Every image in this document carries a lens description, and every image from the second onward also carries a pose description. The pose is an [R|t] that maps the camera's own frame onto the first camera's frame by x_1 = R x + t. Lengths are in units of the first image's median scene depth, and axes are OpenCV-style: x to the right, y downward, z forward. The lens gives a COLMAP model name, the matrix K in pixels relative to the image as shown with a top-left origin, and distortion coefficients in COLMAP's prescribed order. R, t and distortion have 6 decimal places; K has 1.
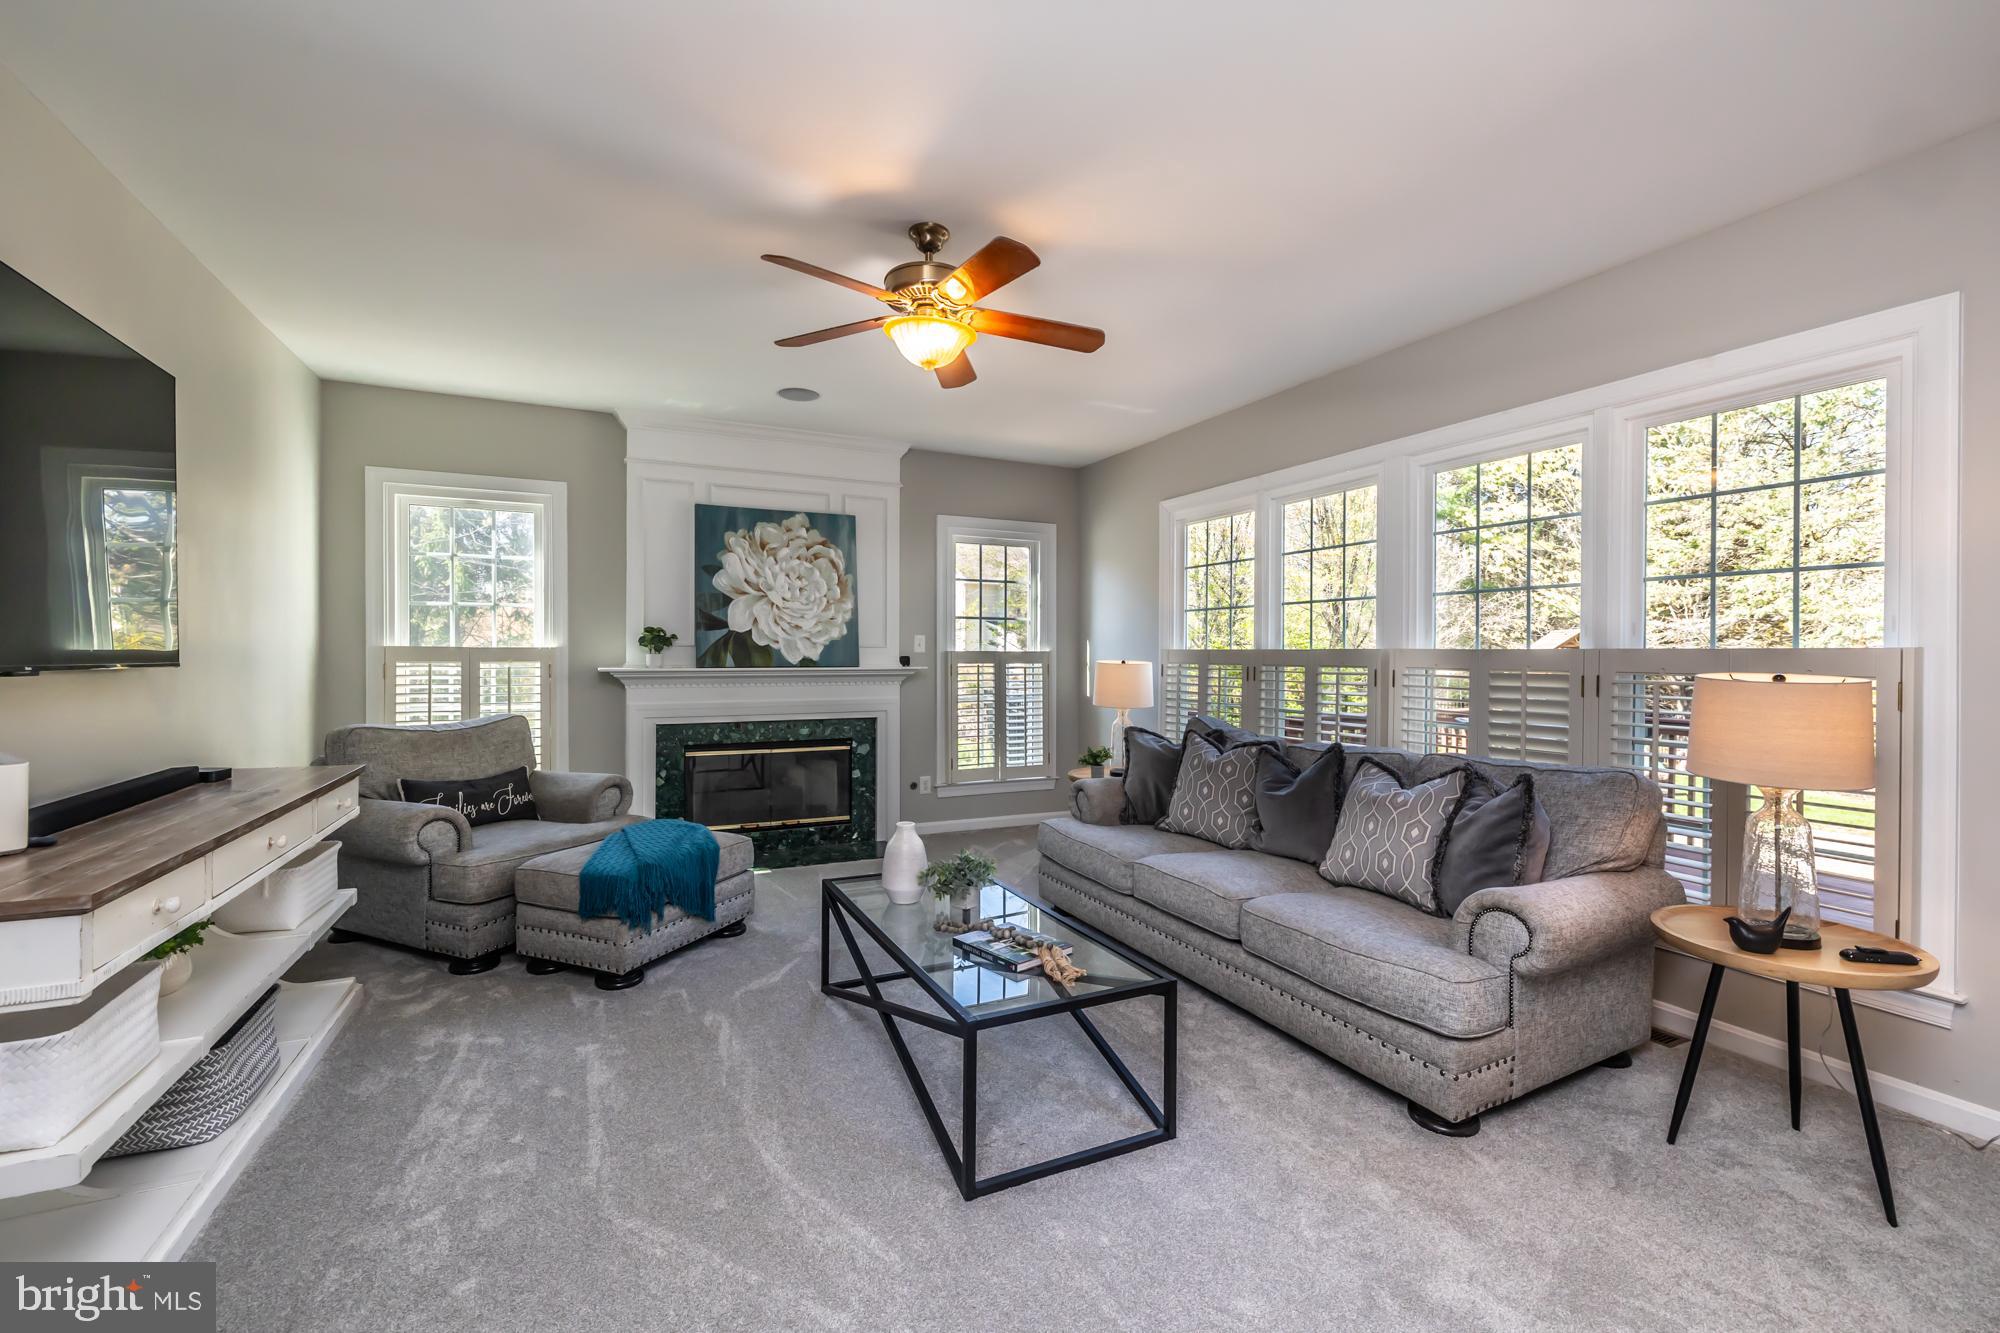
lens RADIAL K [[859.0, 0, 1000.0], [0, 859.0, 666.5], [0, 0, 1]] dist [-0.001963, -0.000147]
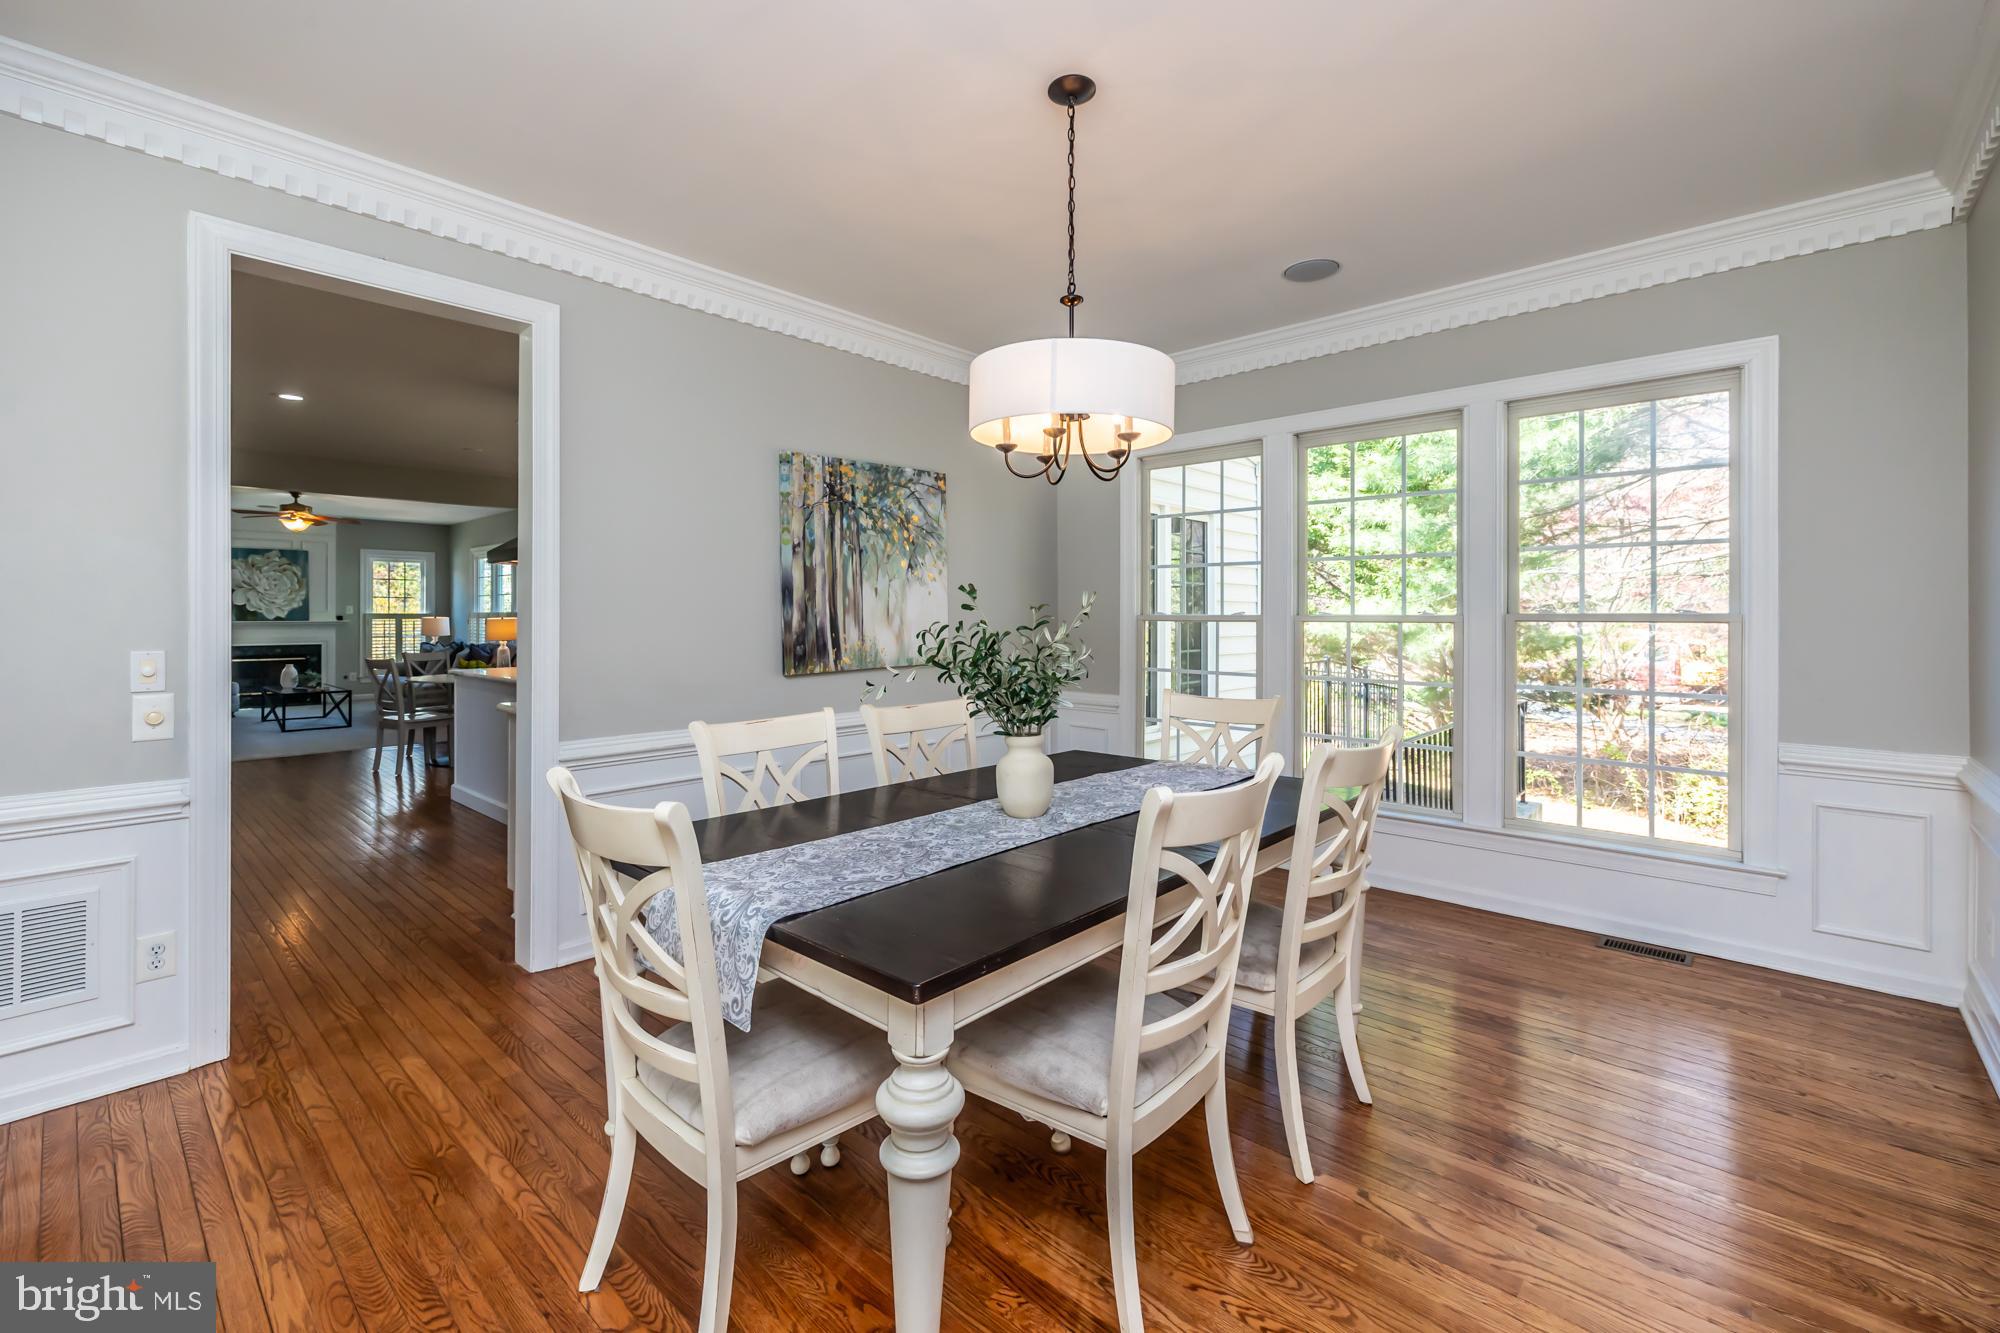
lens RADIAL K [[854.3, 0, 991.0], [0, 854.3, 609.0], [0, 0, 1]] dist [-0.001763, -0.000271]
pose [[0.925851, -0.002523, 0.377881, 0.662785], [0.010000, 0.999791, -0.017826, 0.028759], [-0.377757, 0.020283, 0.925682, -1.772874]]
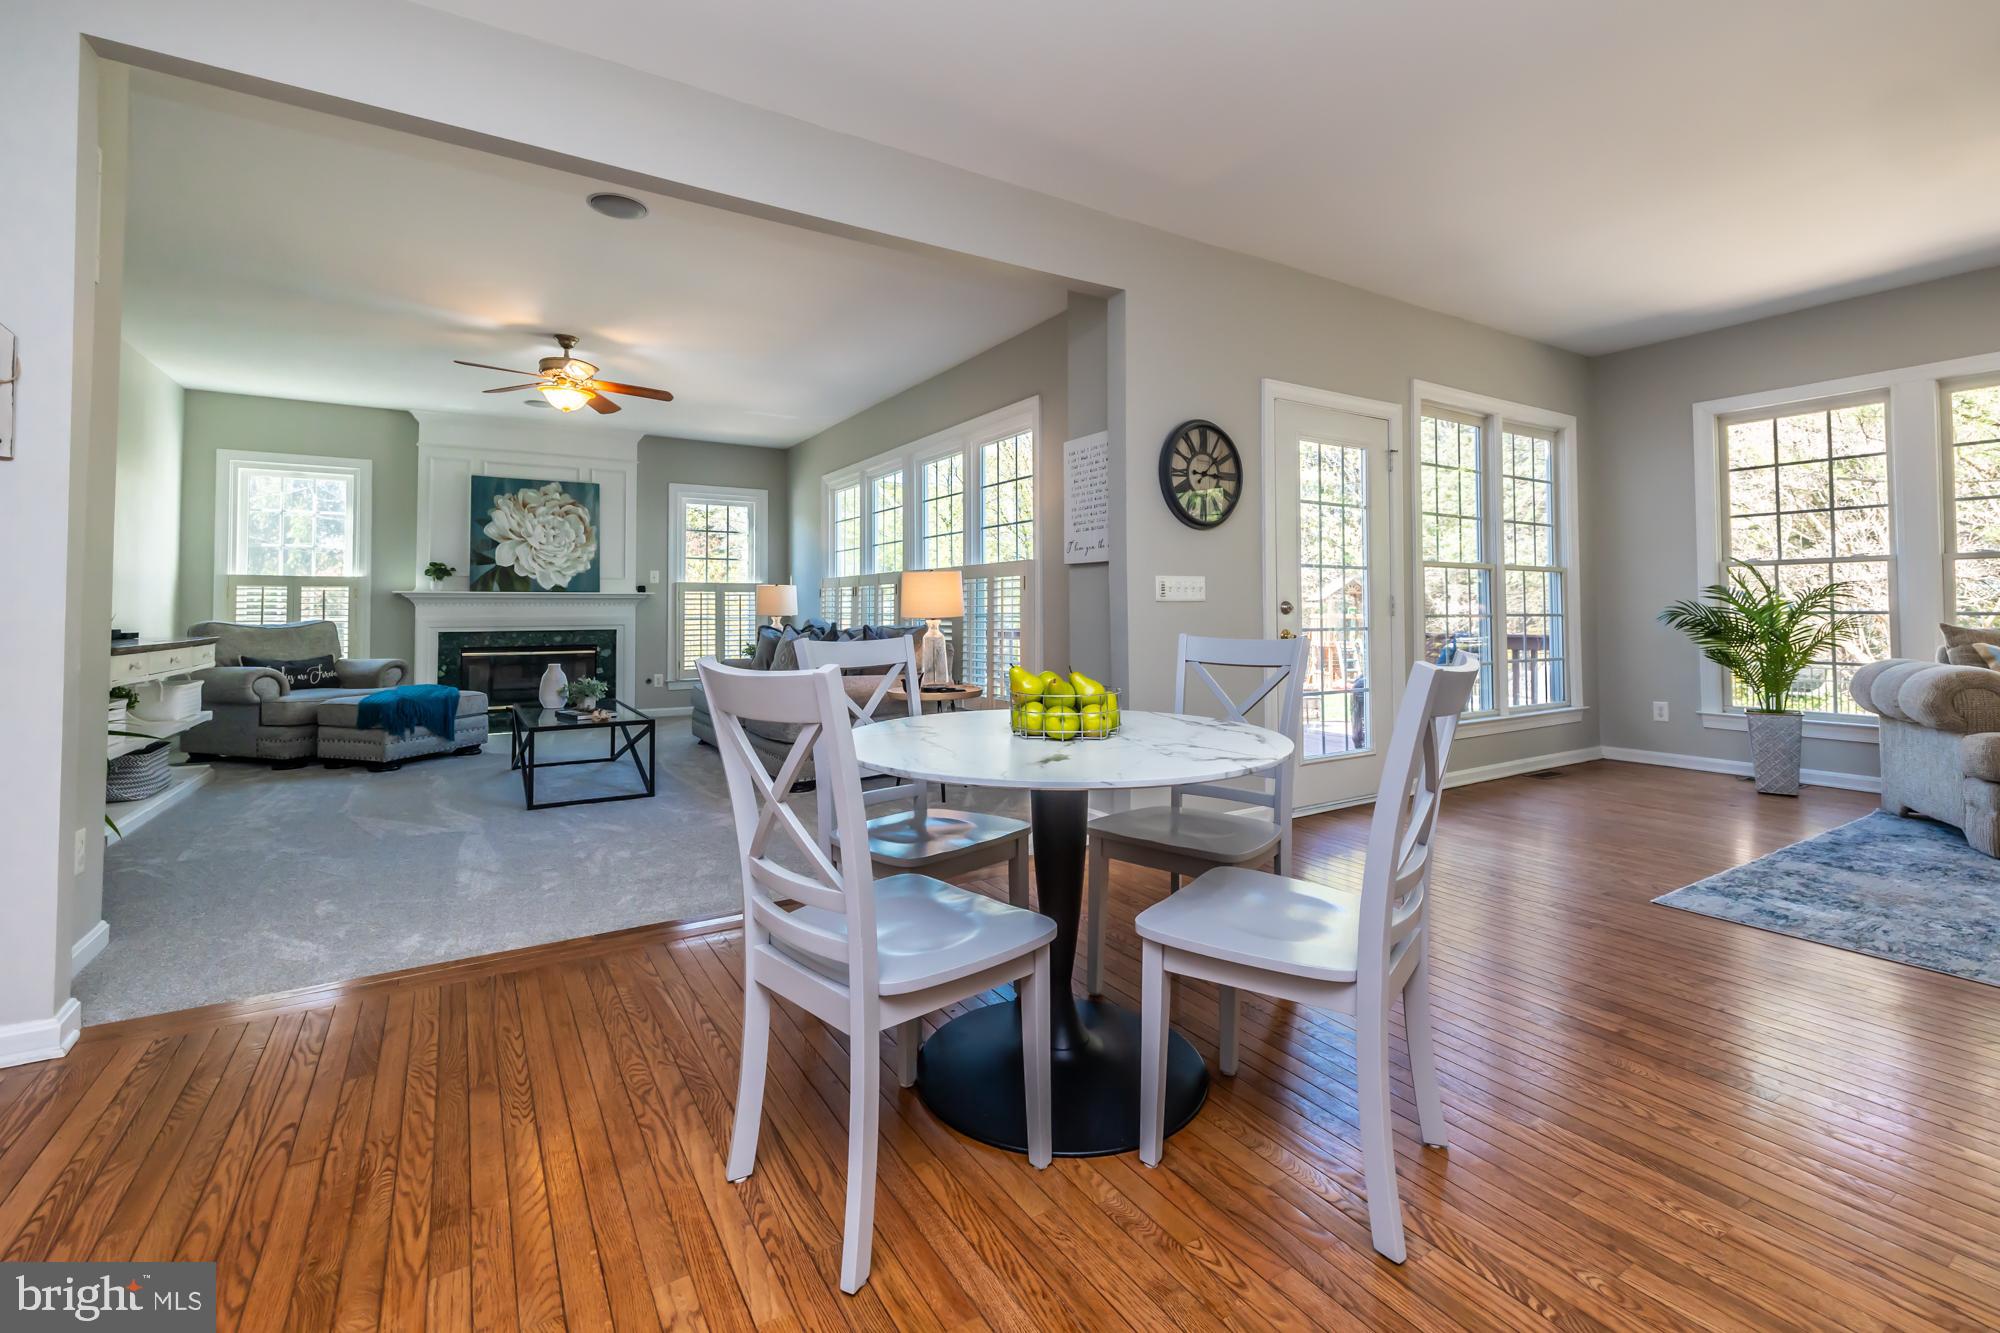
lens RADIAL K [[870.0, 0, 1001.9], [0, 870.0, 588.1], [0, 0, 1]] dist [-0.003175, -0.000026]
pose [[0.992807, -0.003944, 0.119660, 0.336150], [0.008644, 0.999210, -0.038787, 0.057755], [-0.119413, 0.039542, 0.992057, -0.507806]]
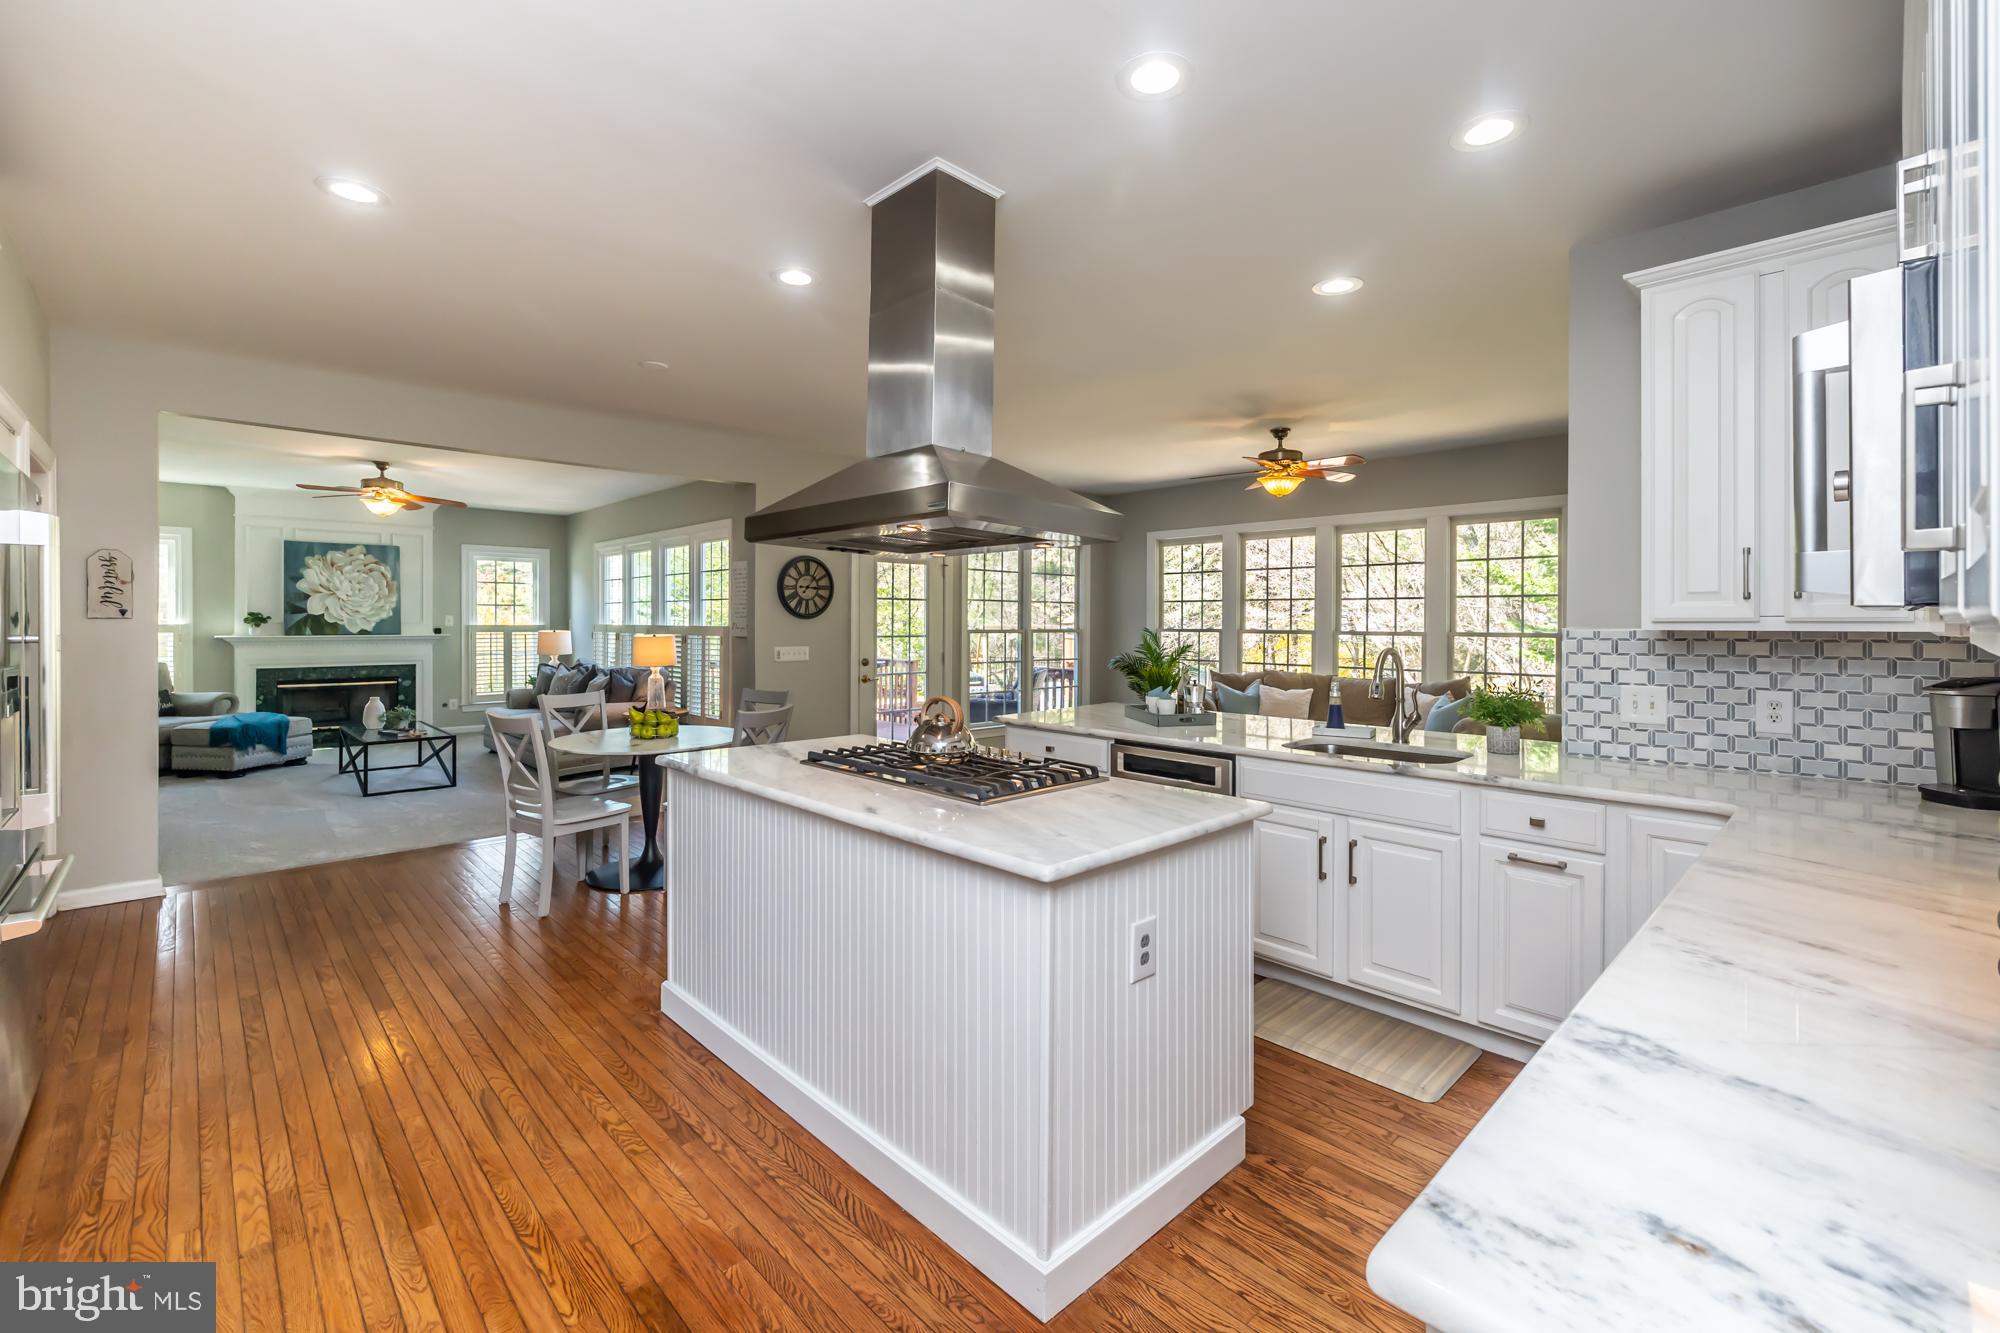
lens RADIAL K [[855.7, 0, 996.6], [0, 855.7, 622.5], [0, 0, 1]] dist [0.000270, -0.000051]
pose [[0.949601, -0.002486, 0.313450, 0.463199], [0.005939, 0.999932, -0.010063, 0.000672], [-0.313404, 0.011417, 0.949551, -1.075593]]
